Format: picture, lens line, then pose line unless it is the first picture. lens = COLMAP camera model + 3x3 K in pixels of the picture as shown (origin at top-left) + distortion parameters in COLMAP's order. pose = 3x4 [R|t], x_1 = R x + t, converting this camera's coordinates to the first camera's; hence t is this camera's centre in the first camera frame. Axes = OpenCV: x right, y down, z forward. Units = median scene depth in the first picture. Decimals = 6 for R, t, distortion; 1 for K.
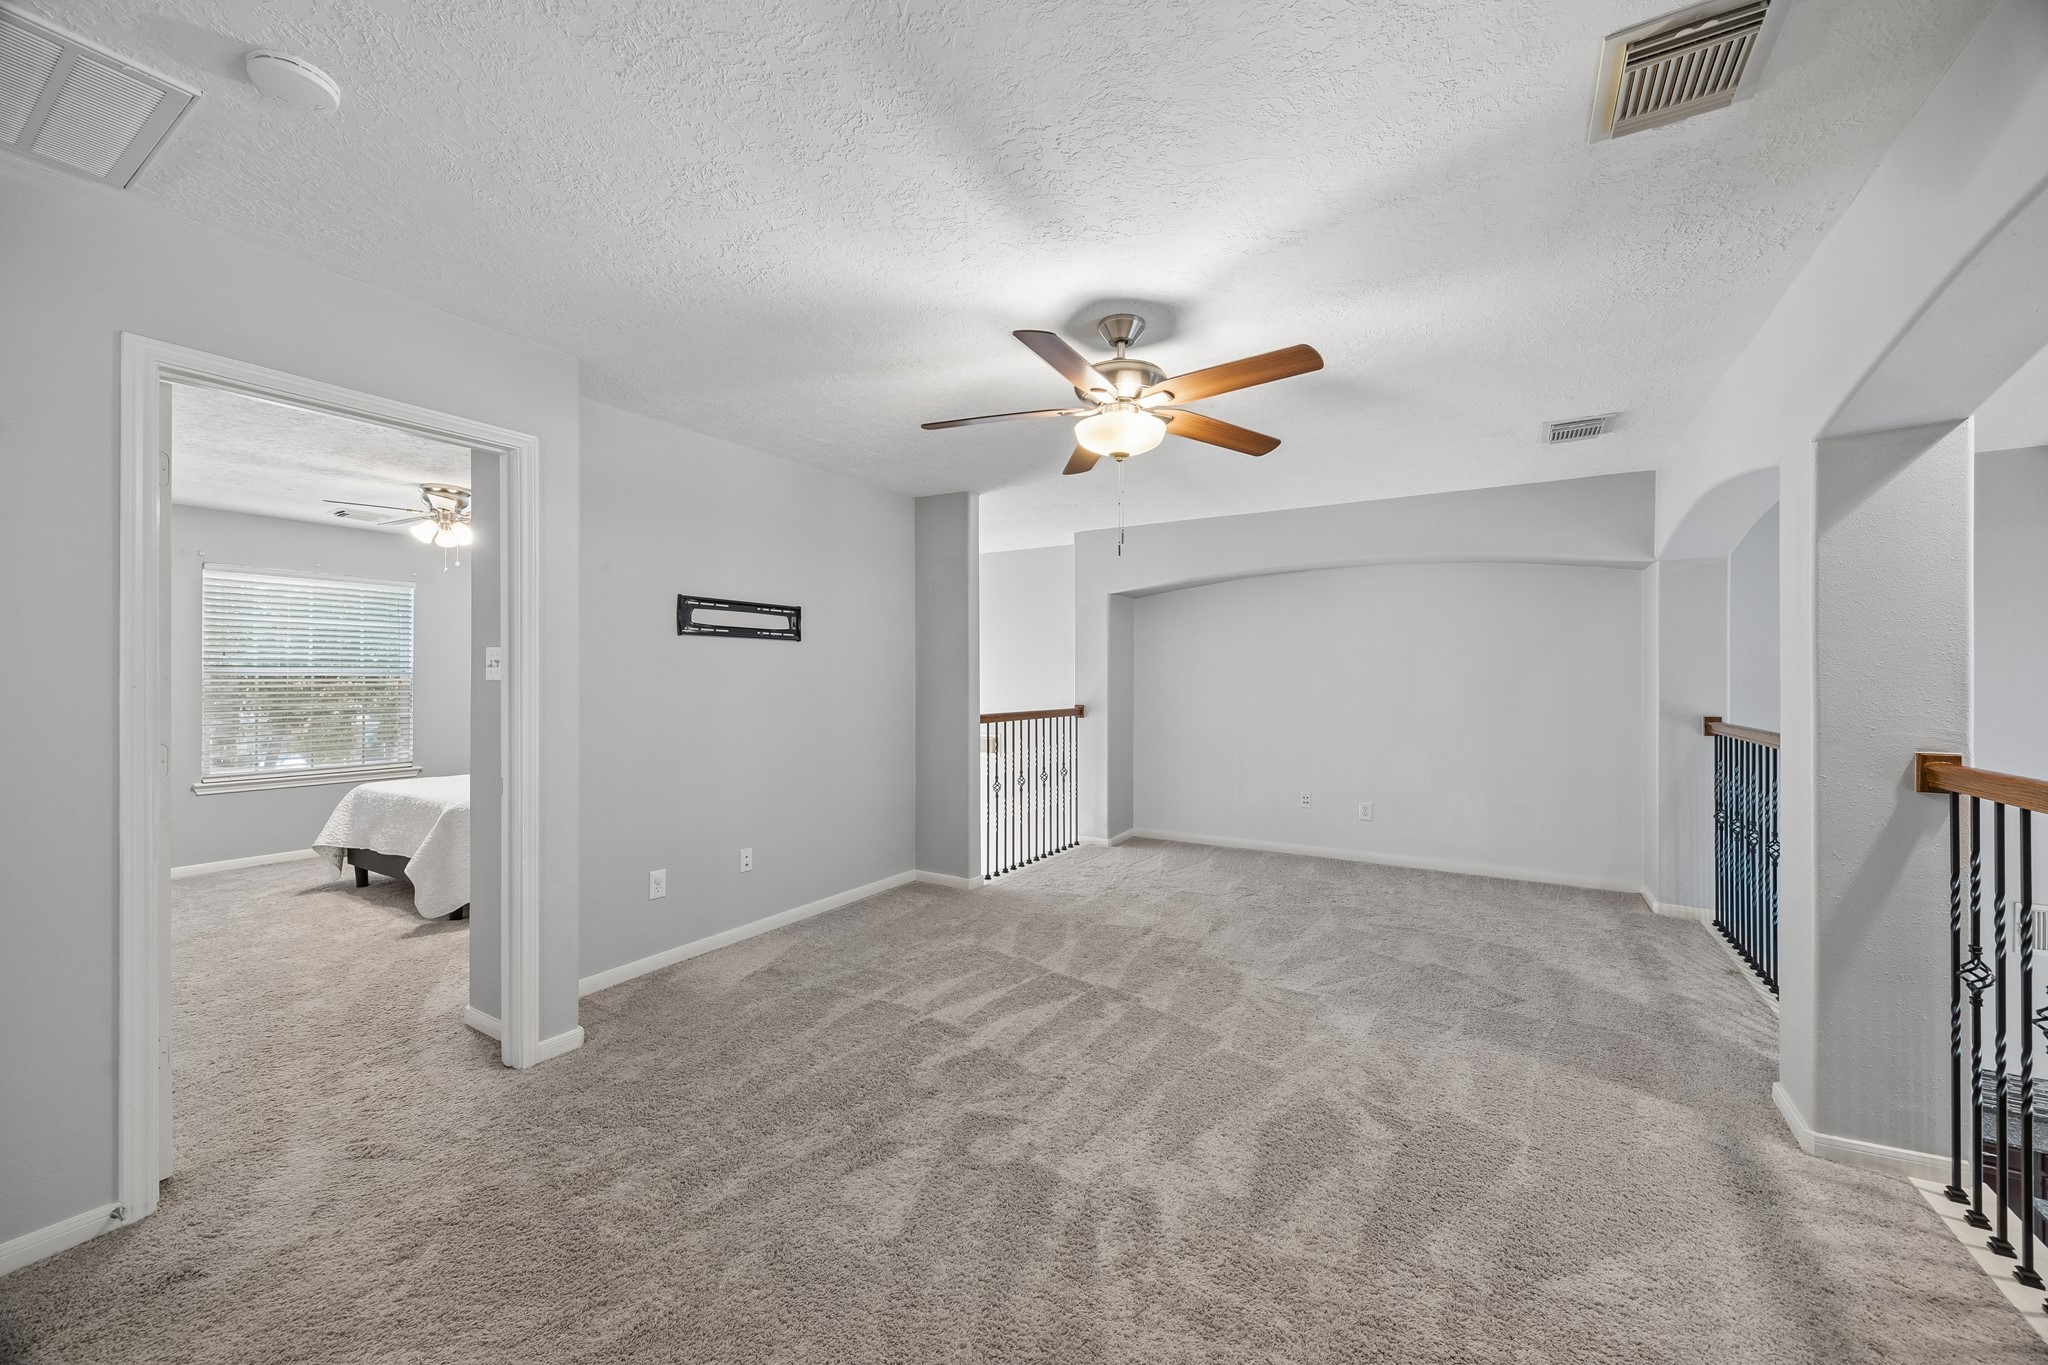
lens RADIAL K [[792.7, 0, 1025.7], [0, 792.7, 688.5], [0, 0, 1]] dist [0.003719, 0.000174]
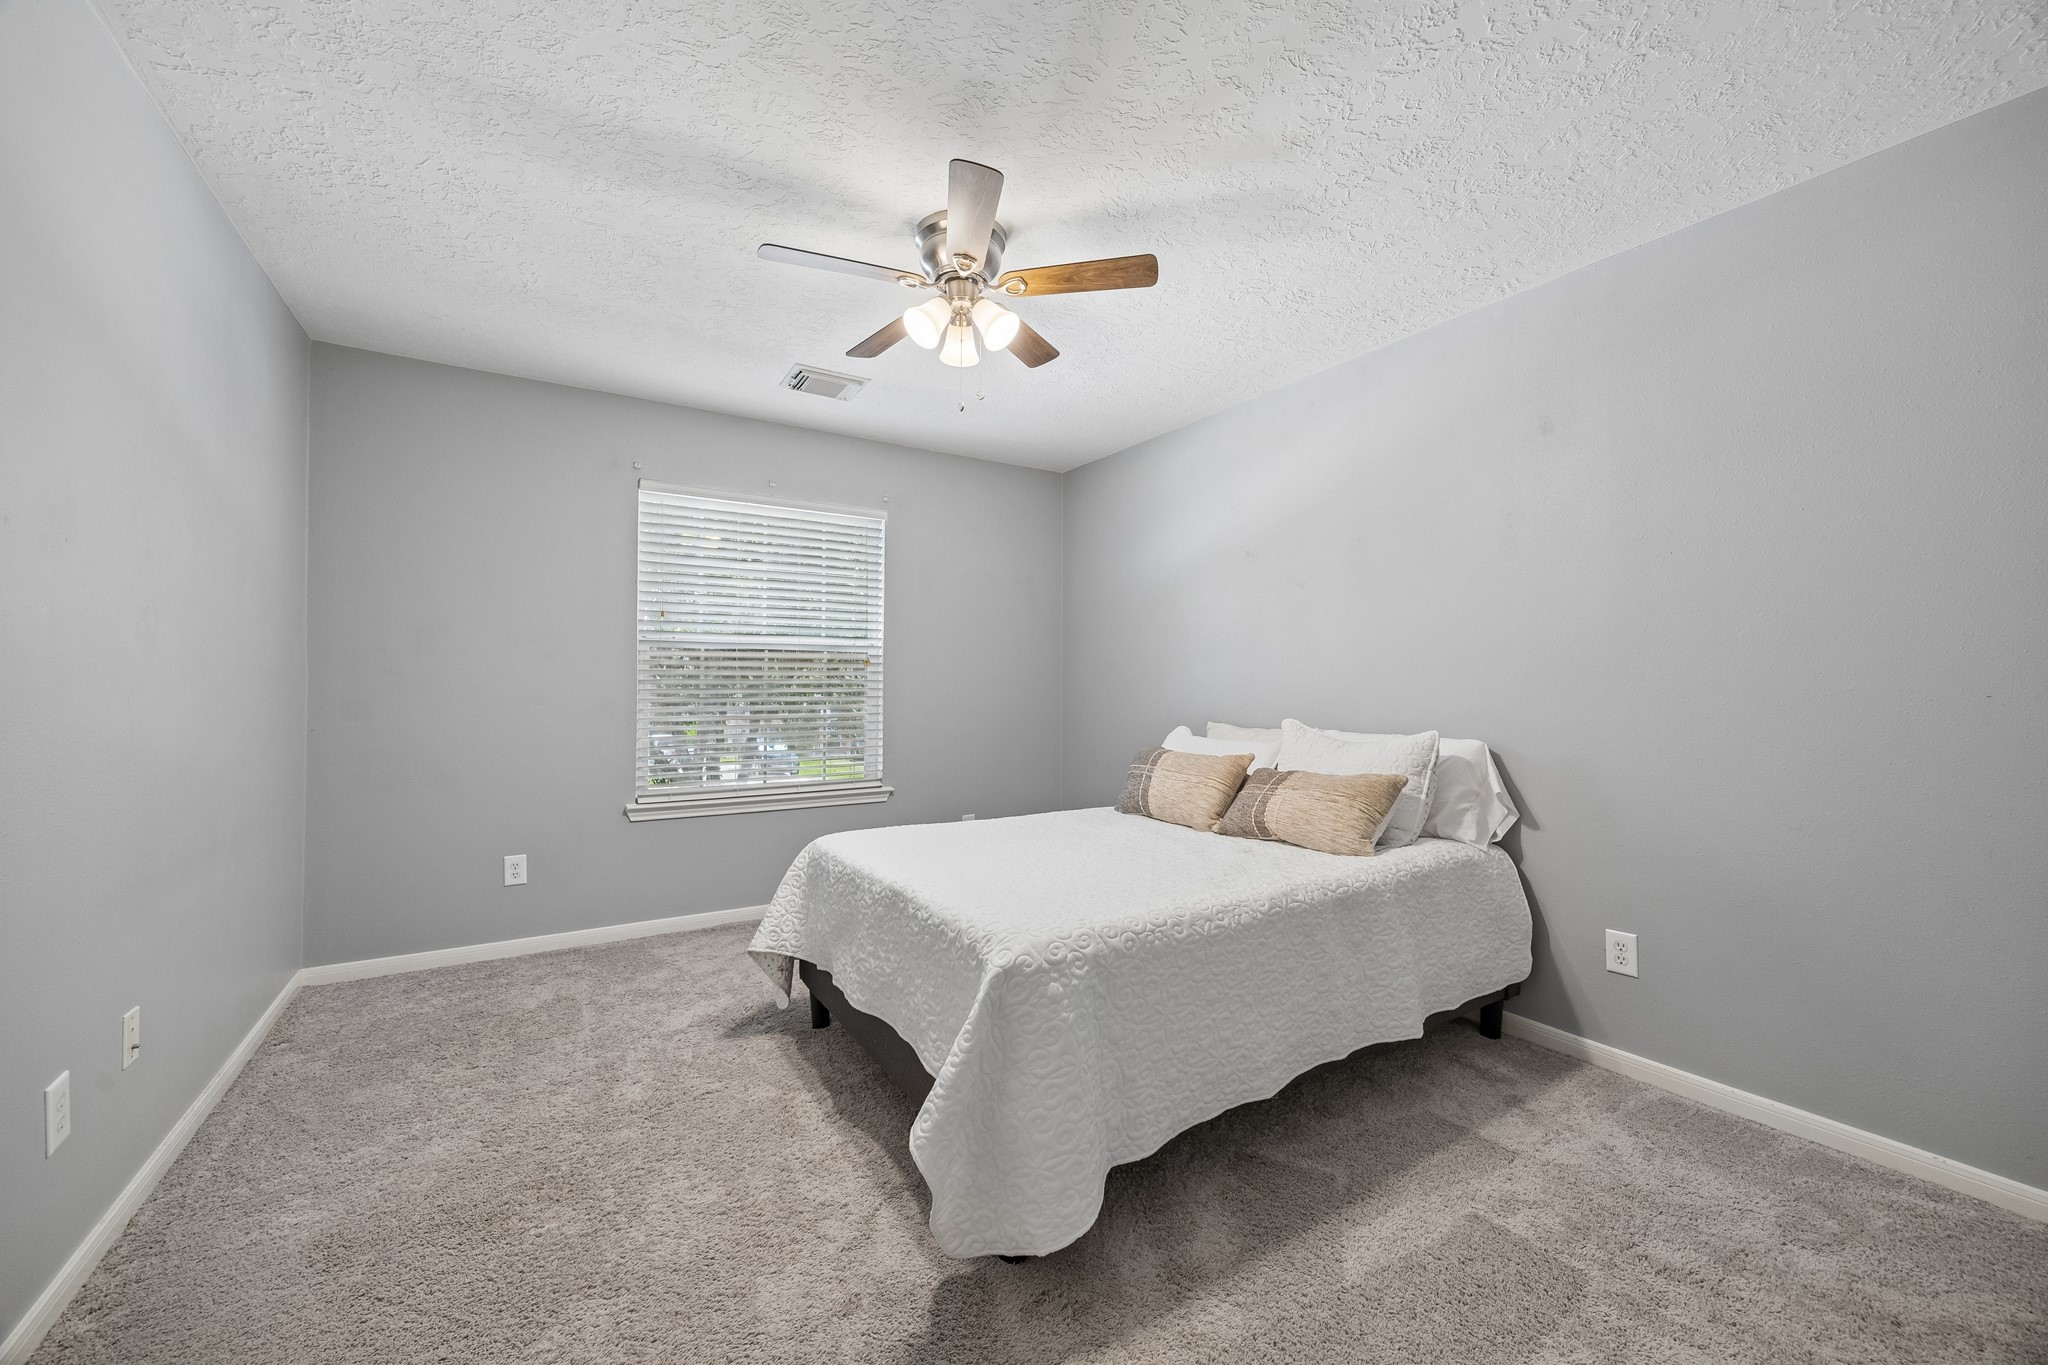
lens RADIAL K [[792.7, 0, 1022.0], [0, 792.7, 682.0], [0, 0, 1]] dist [0.003719, 0.000174]
pose [[0.899008, 0.001240, -0.437930, -0.489260], [-0.004188, 0.999975, -0.005765, 0.019661], [0.437912, 0.007017, 0.898991, 0.590138]]
